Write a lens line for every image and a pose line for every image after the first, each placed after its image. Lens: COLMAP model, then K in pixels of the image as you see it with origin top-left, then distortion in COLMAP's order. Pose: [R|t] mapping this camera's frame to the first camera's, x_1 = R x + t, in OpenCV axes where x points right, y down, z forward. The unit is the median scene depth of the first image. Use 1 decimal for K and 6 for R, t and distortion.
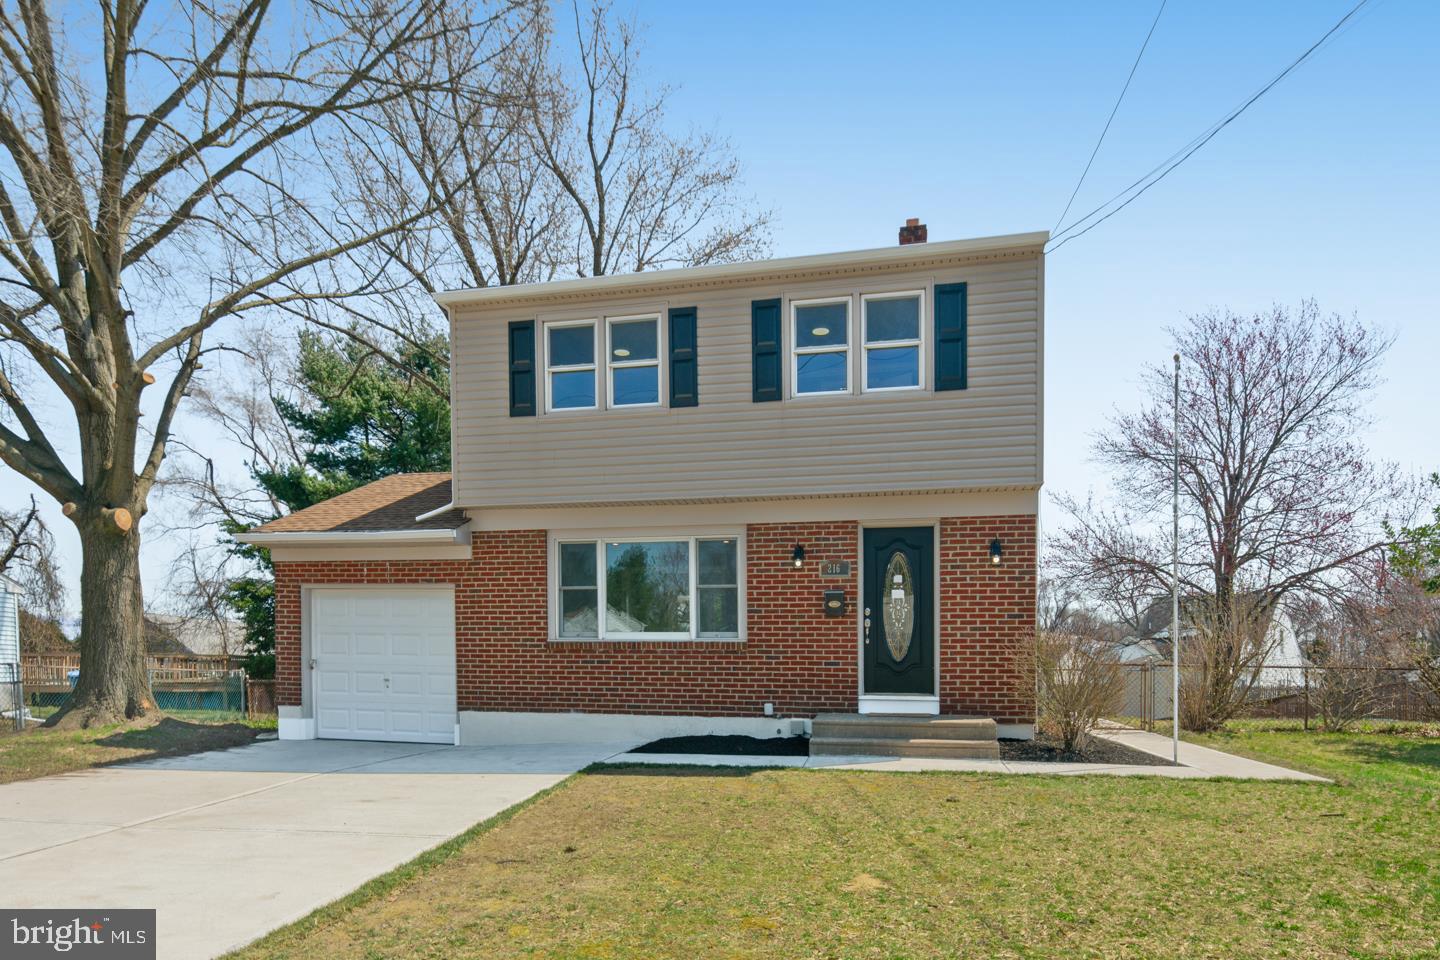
lens RADIAL K [[751.9, 0, 719.6], [0, 751.9, 476.8], [0, 0, 1]] dist [0.007169, -0.001727]
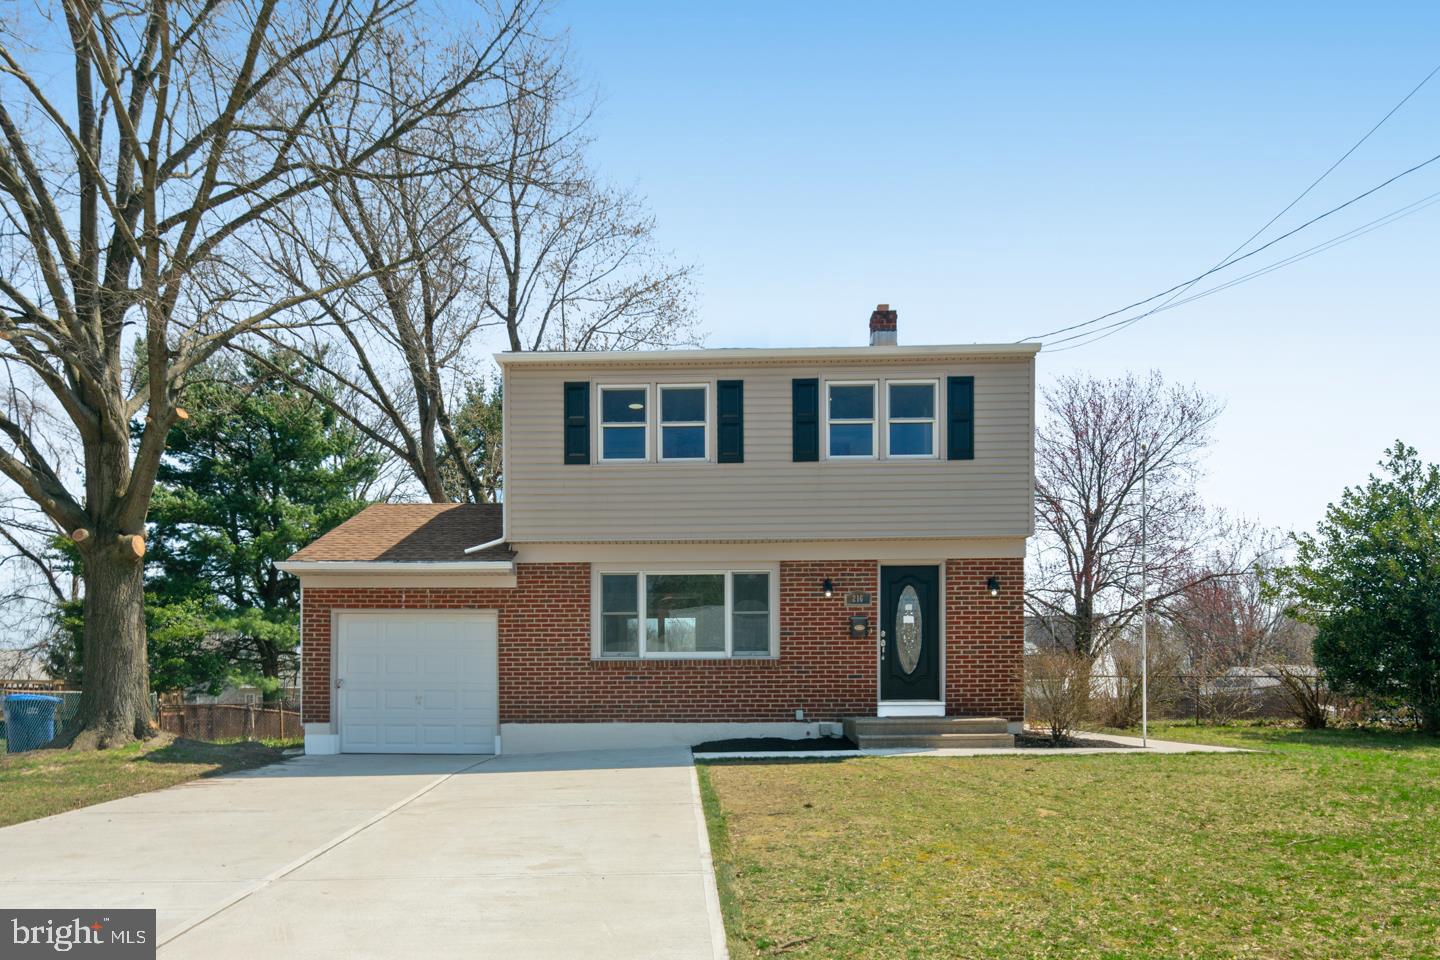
lens RADIAL K [[700.0, 0, 721.2], [0, 700.0, 485.9], [0, 0, 1]] dist [0.009396, -0.004883]
pose [[0.992631, 0.022493, 0.119071, -0.179012], [-0.018989, 0.999355, -0.030481, -0.020019], [-0.119679, 0.027996, 0.992418, -0.100108]]
